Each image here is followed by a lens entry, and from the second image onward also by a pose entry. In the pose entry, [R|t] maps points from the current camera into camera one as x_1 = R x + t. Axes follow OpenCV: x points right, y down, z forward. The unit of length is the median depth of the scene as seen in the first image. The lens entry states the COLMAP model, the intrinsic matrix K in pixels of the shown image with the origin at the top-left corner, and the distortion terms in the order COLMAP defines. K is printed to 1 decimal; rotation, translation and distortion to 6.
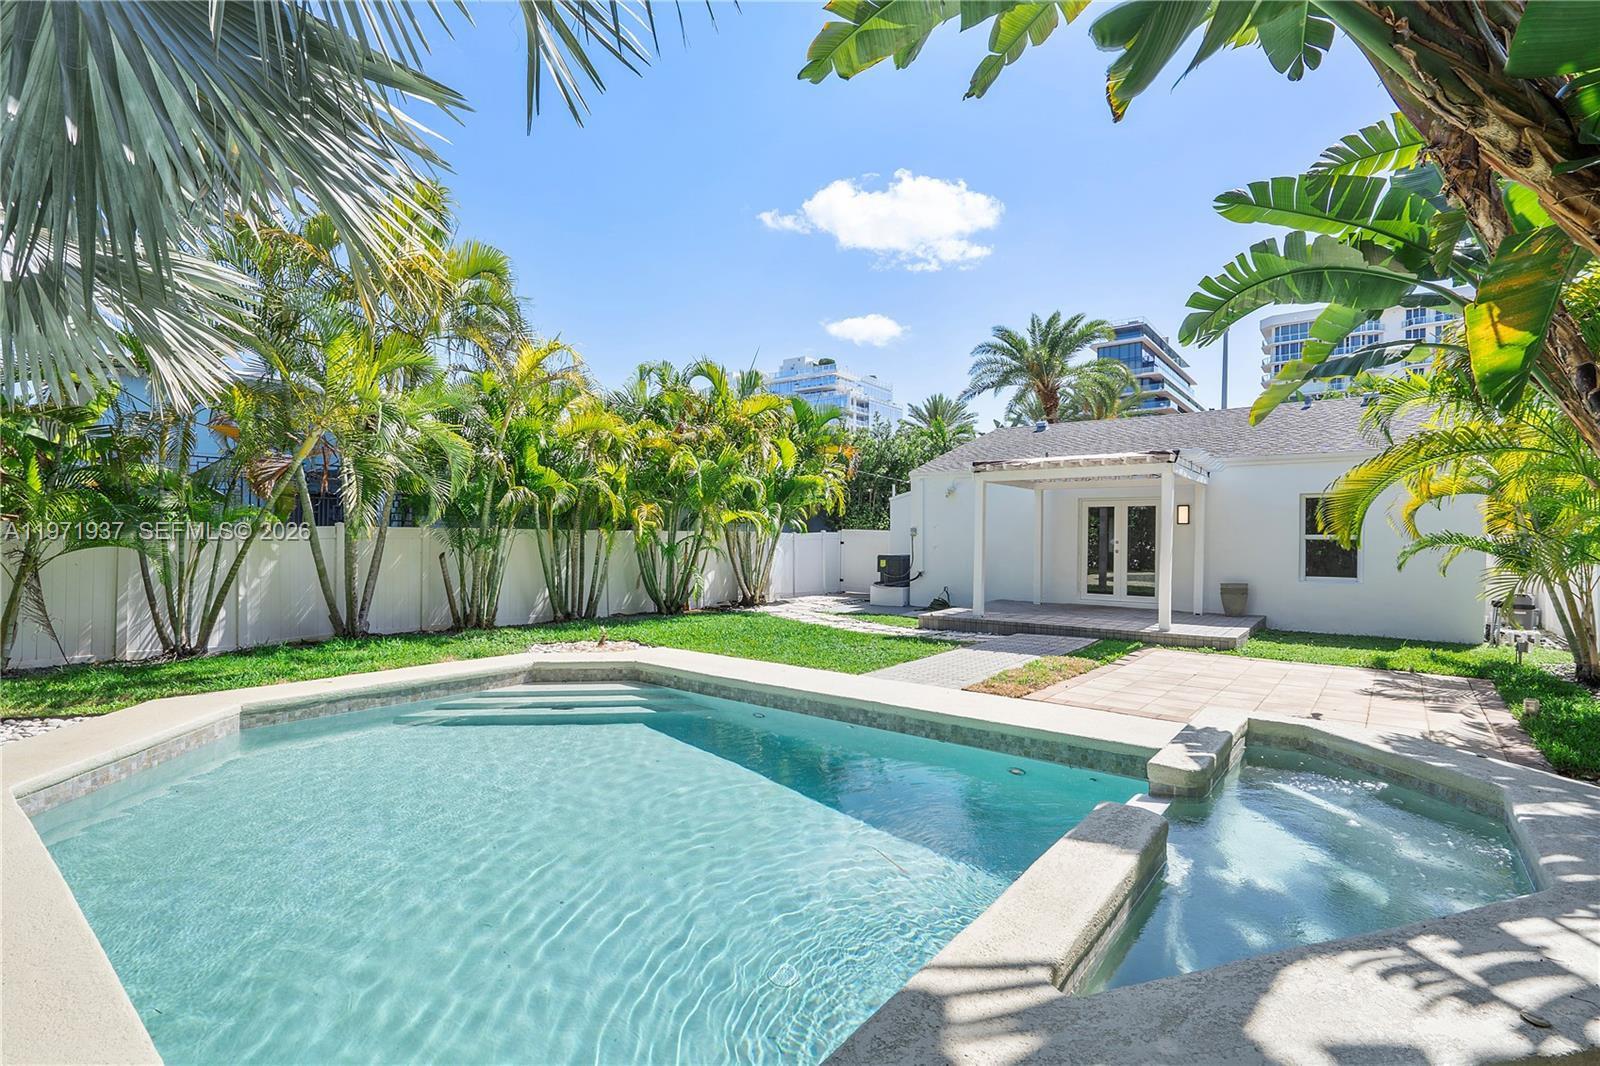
lens RADIAL K [[732.9, 0, 802.7], [0, 732.9, 530.3], [0, 0, 1]] dist [-0.005359, 0.000803]
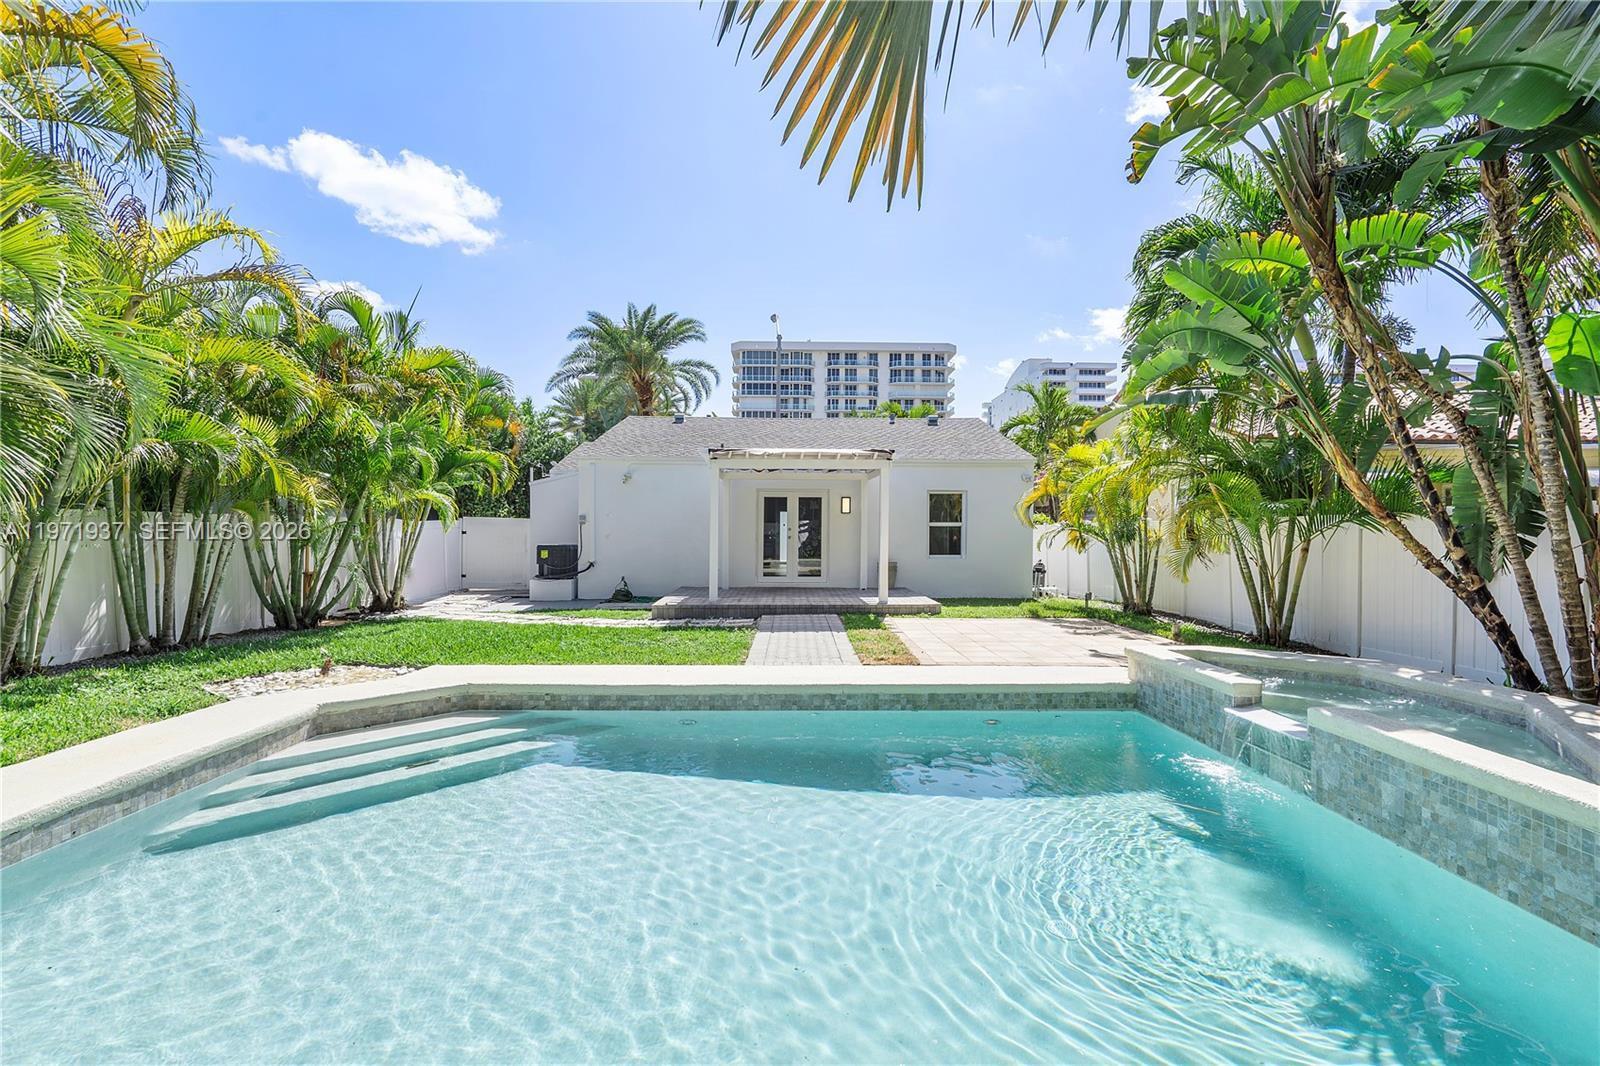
lens RADIAL K [[732.9, 0, 802.0], [0, 732.9, 541.2], [0, 0, 1]] dist [-0.005359, 0.000803]
pose [[0.777313, -0.011573, 0.629007, -0.283876], [-0.004484, 0.999703, 0.023934, 0.008395], [-0.629098, -0.021425, 0.777031, 0.134289]]
